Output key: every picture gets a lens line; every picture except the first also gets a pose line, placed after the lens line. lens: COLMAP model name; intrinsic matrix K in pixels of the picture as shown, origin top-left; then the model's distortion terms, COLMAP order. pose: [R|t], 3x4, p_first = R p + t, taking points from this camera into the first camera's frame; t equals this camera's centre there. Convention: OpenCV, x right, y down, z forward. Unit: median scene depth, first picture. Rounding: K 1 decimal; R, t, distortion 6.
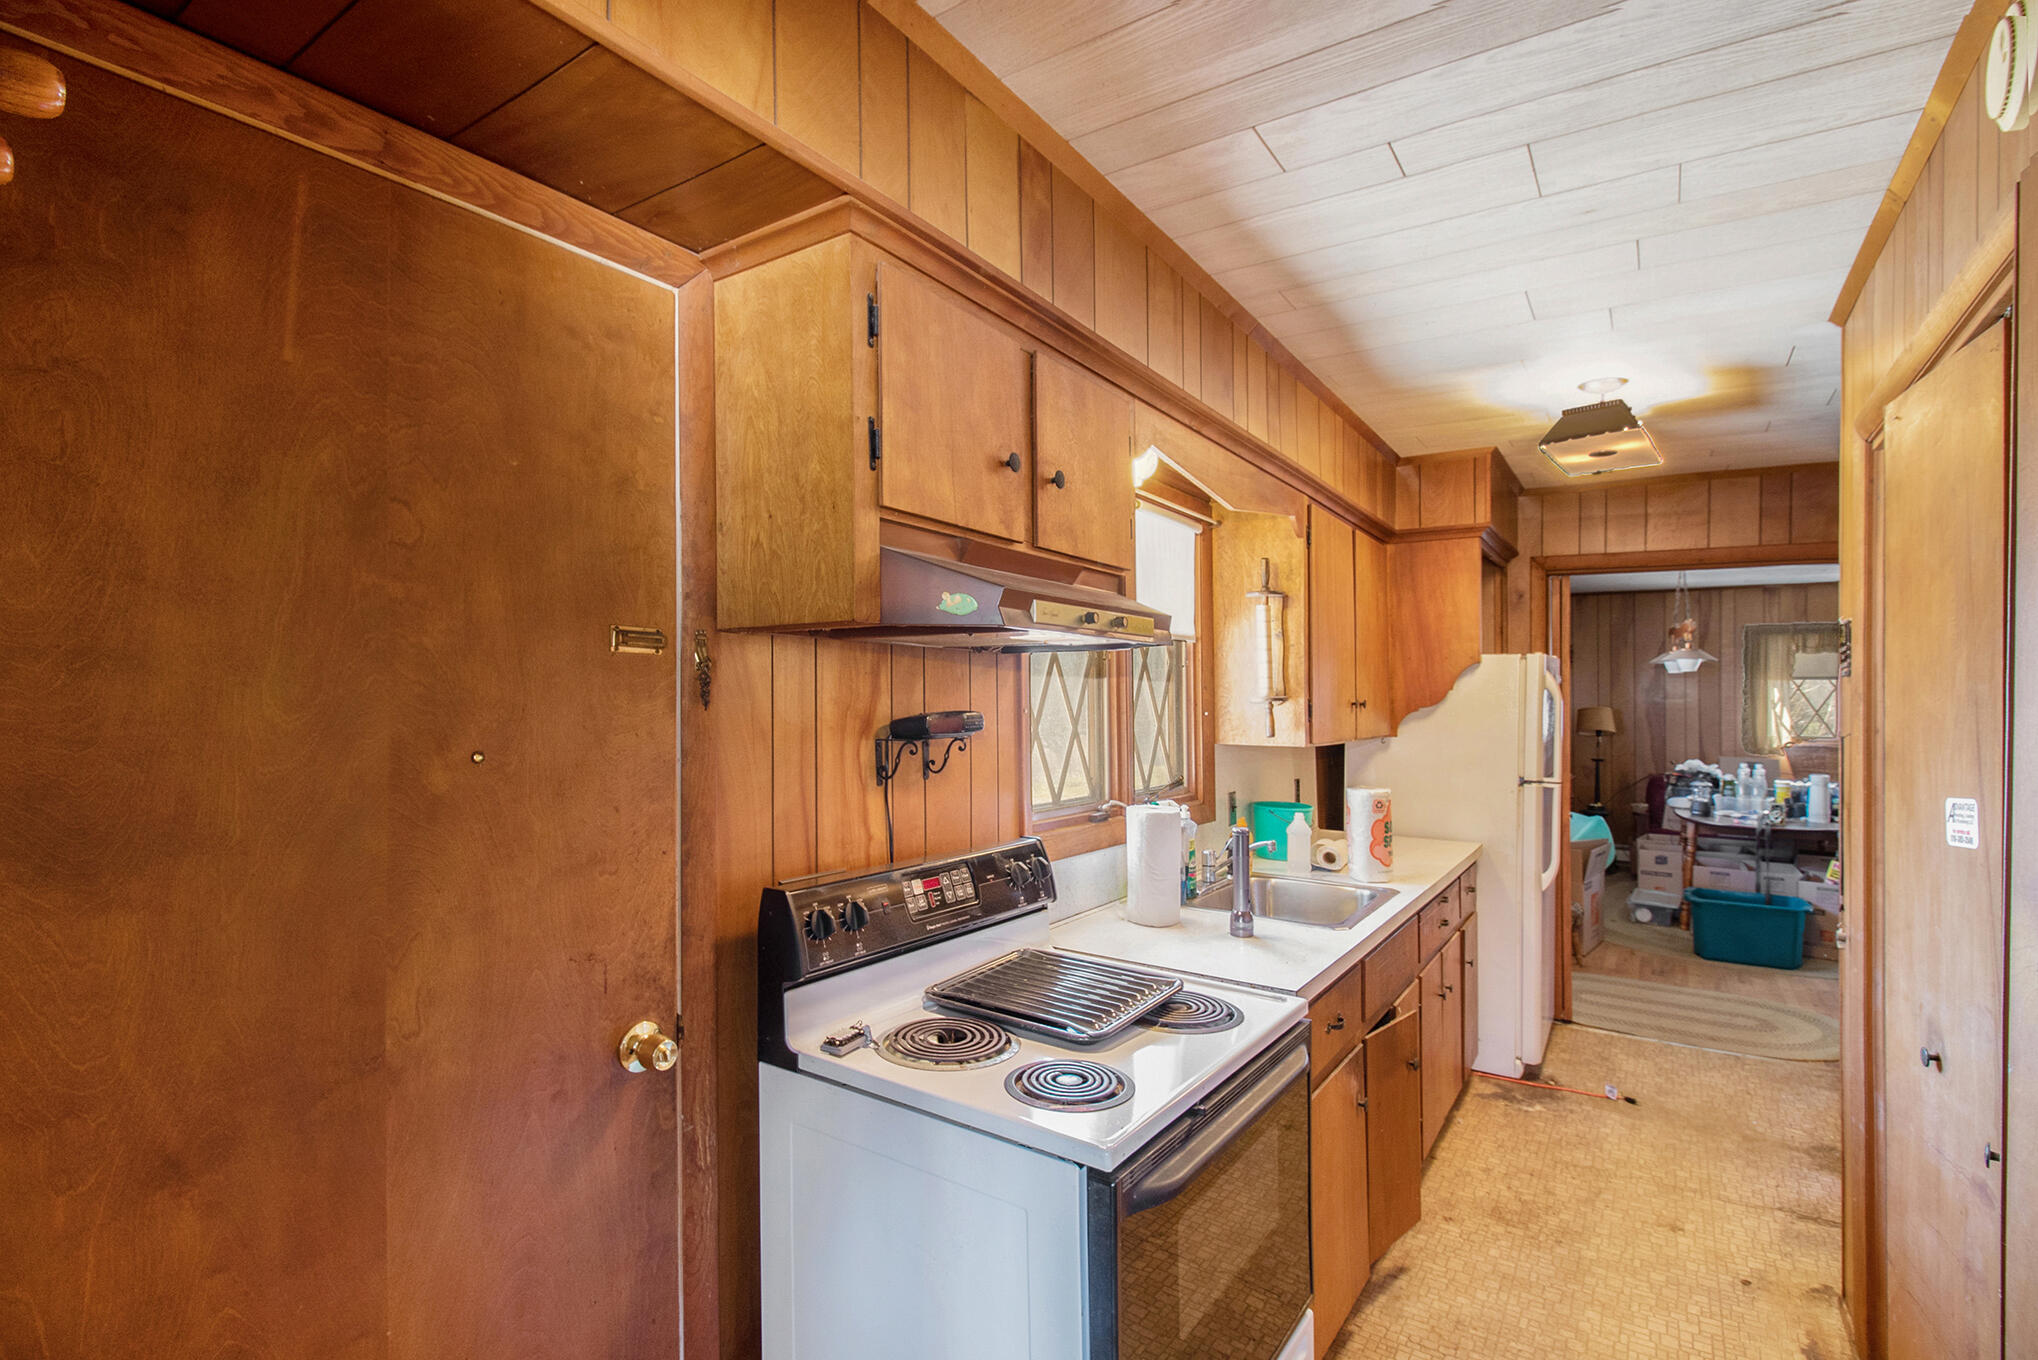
lens RADIAL K [[949.1, 0, 1013.6], [0, 949.1, 690.8], [0, 0, 1]] dist [-0.006143, -0.001293]
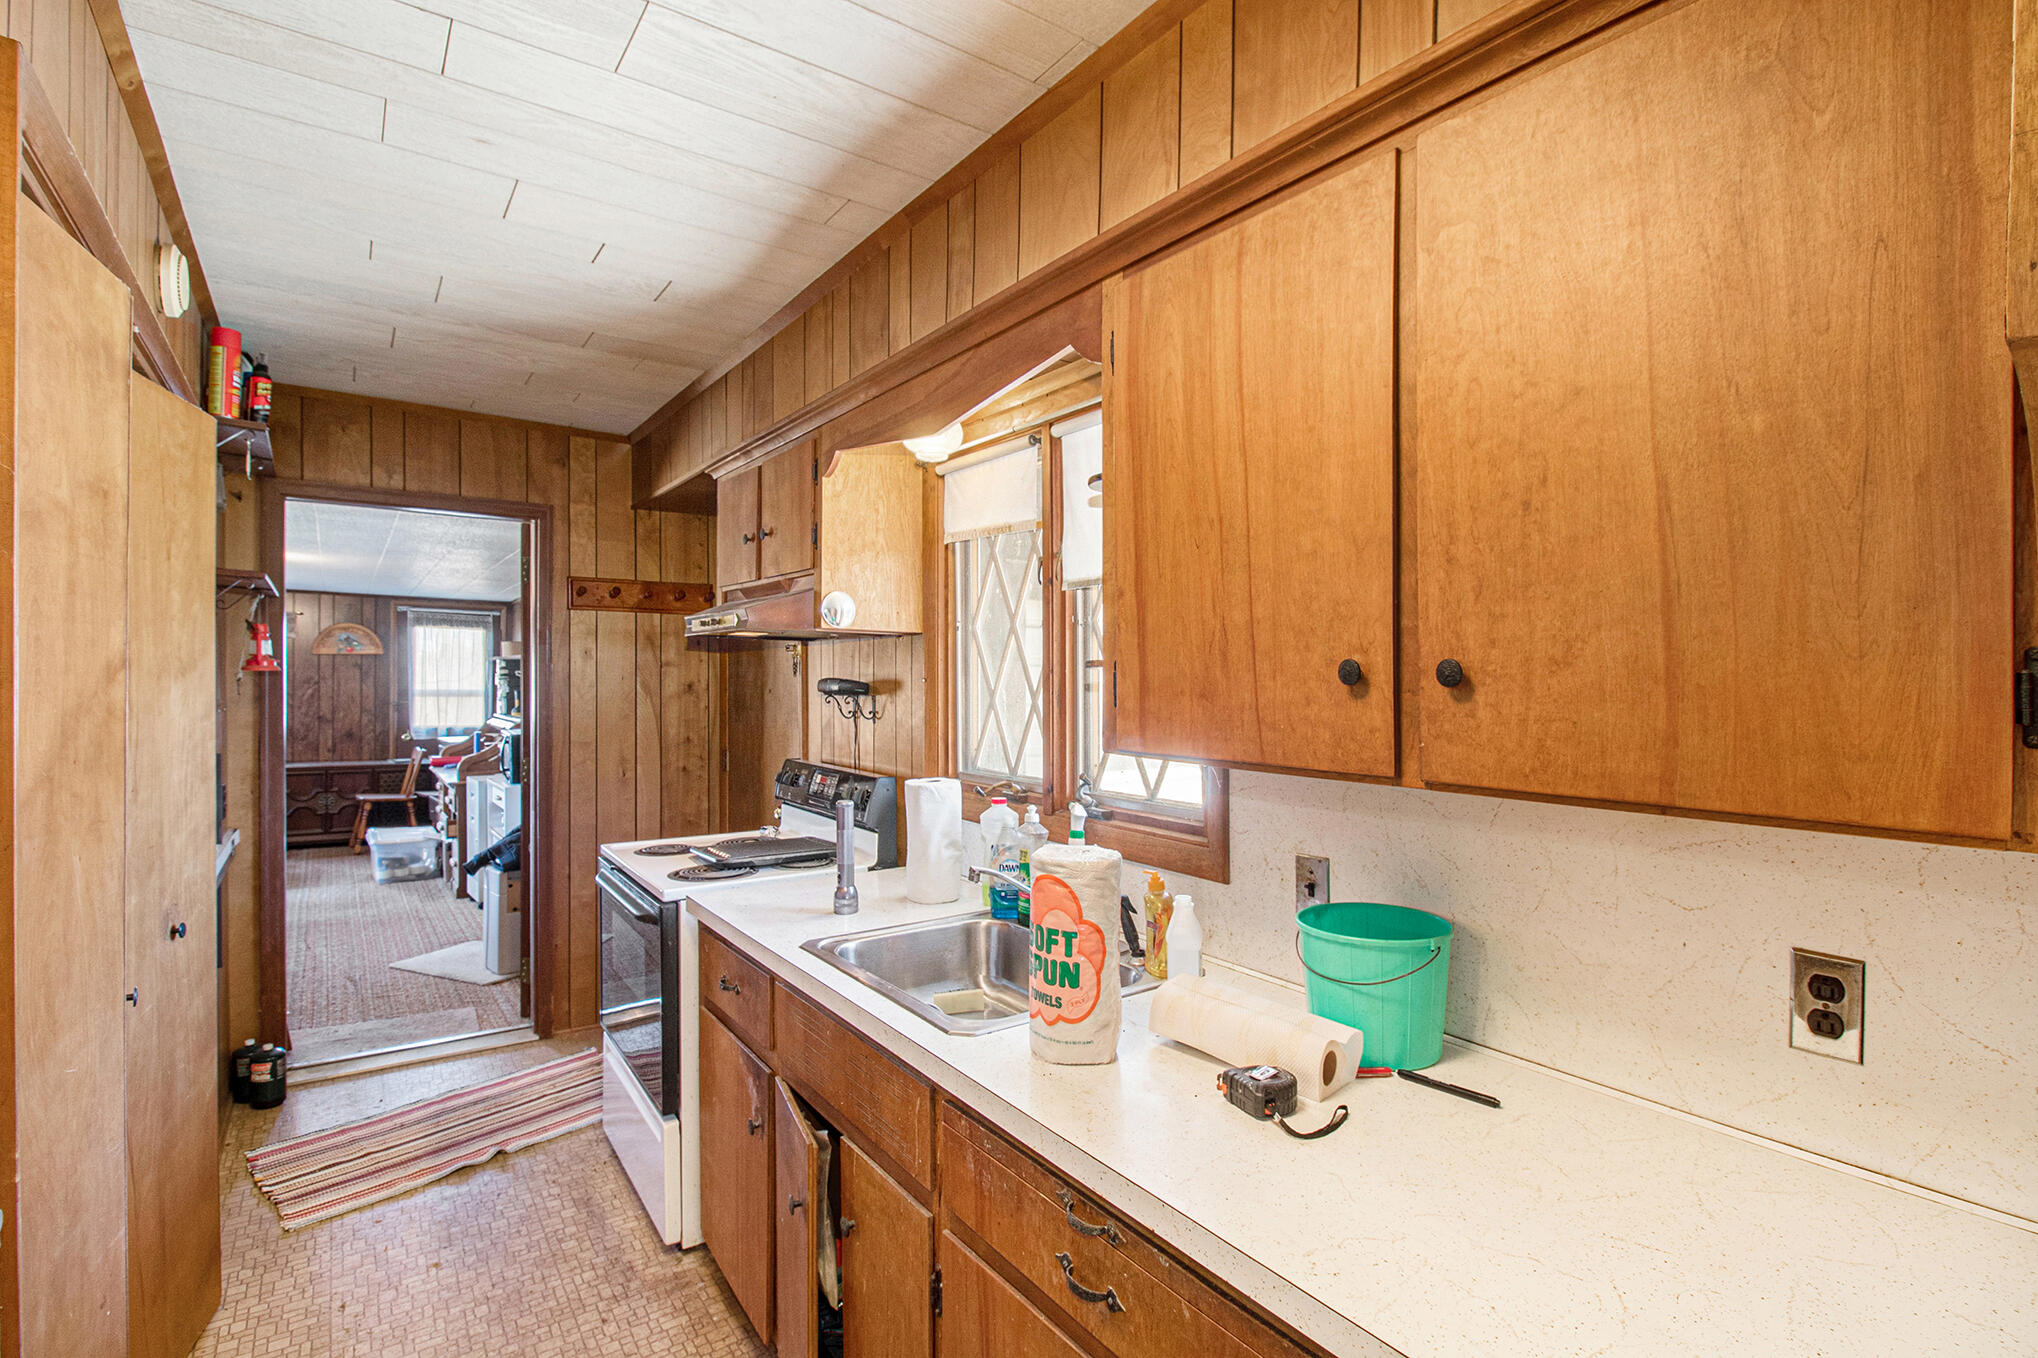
lens RADIAL K [[949.1, 0, 1018.3], [0, 949.1, 686.2], [0, 0, 1]] dist [-0.006143, -0.001293]
pose [[-0.350000, -0.006824, -0.936725, 0.951323], [-0.006580, 0.999967, -0.004826, 0.028365], [0.936727, 0.004475, -0.350033, 1.322737]]
